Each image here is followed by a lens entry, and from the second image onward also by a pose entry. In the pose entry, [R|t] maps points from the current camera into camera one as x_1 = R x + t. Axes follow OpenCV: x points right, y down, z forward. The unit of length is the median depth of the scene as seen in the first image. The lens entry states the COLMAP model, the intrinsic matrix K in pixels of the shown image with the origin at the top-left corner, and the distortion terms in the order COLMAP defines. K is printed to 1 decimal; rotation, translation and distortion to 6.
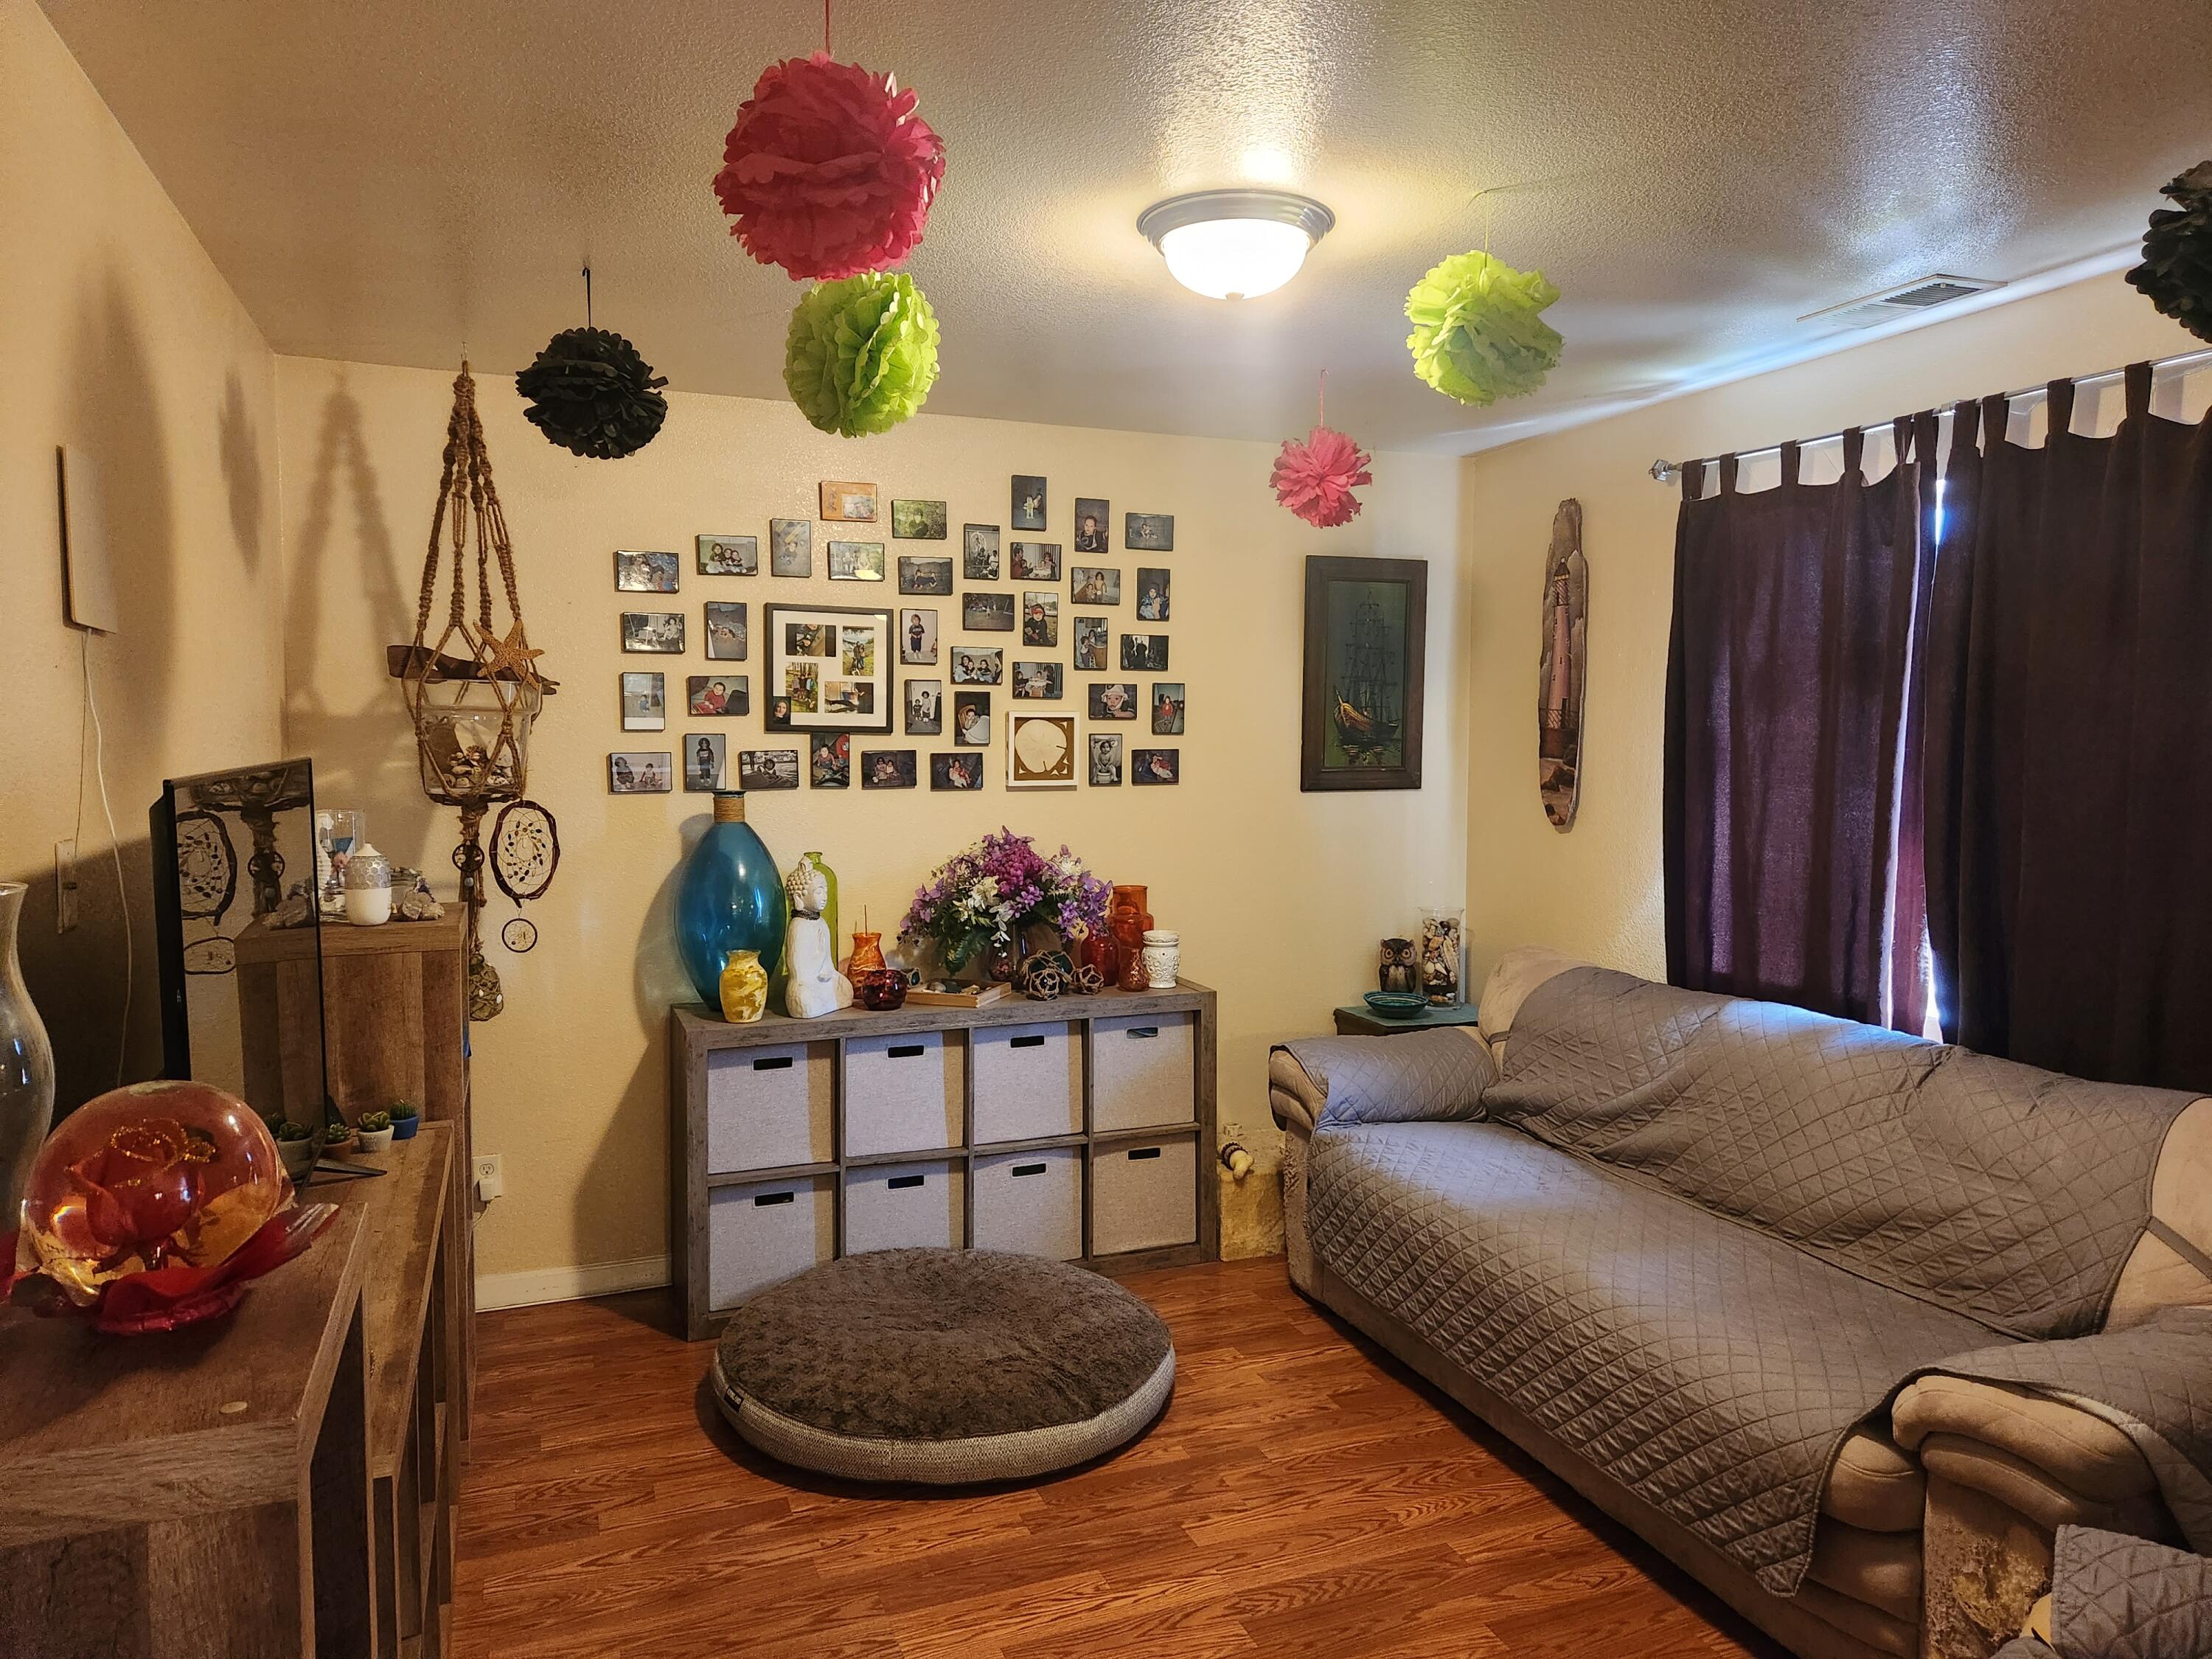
lens RADIAL K [[1490.1, 0, 1123.1], [0, 1490.1, 827.7], [0, 0, 1]] dist [0.067548, -0.056556]
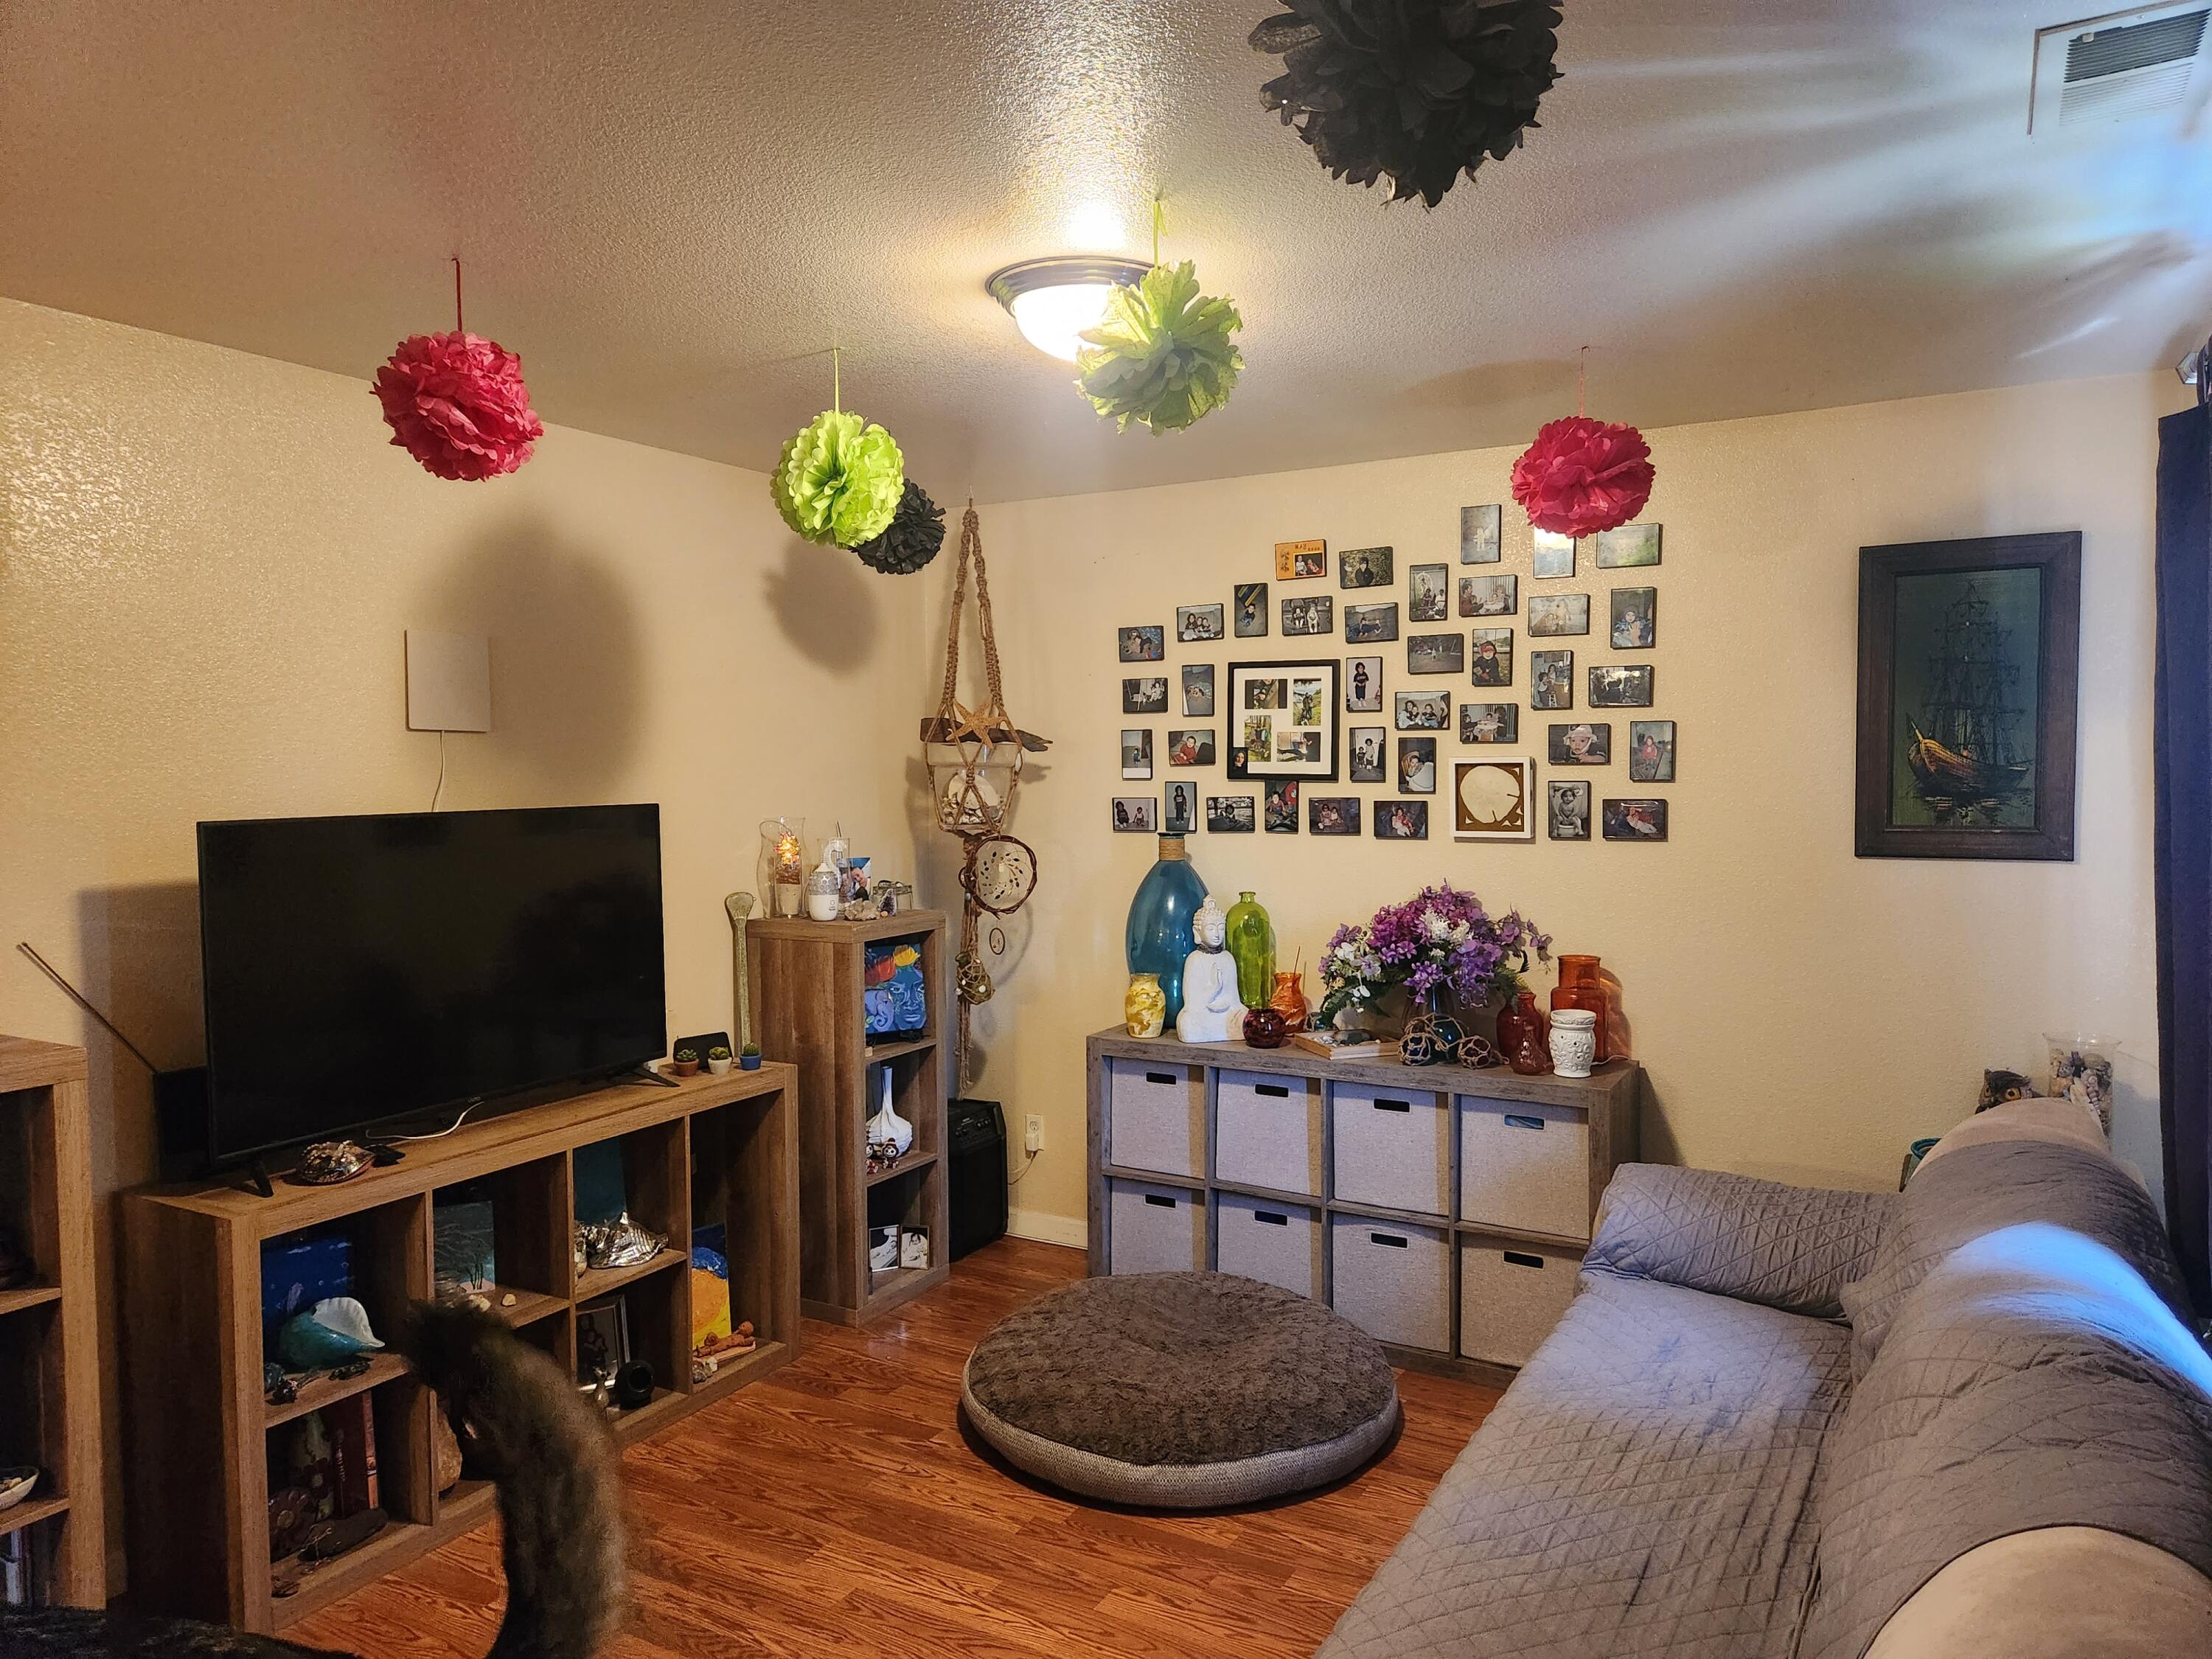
lens RADIAL K [[1490.1, 0, 1115.5], [0, 1490.1, 829.3], [0, 0, 1]] dist [0.067548, -0.056556]
pose [[0.616110, 0.029786, -0.787096, 0.555370], [-0.044541, 0.999003, 0.002940, -0.026732], [0.786399, 0.033246, 0.616823, 0.257188]]
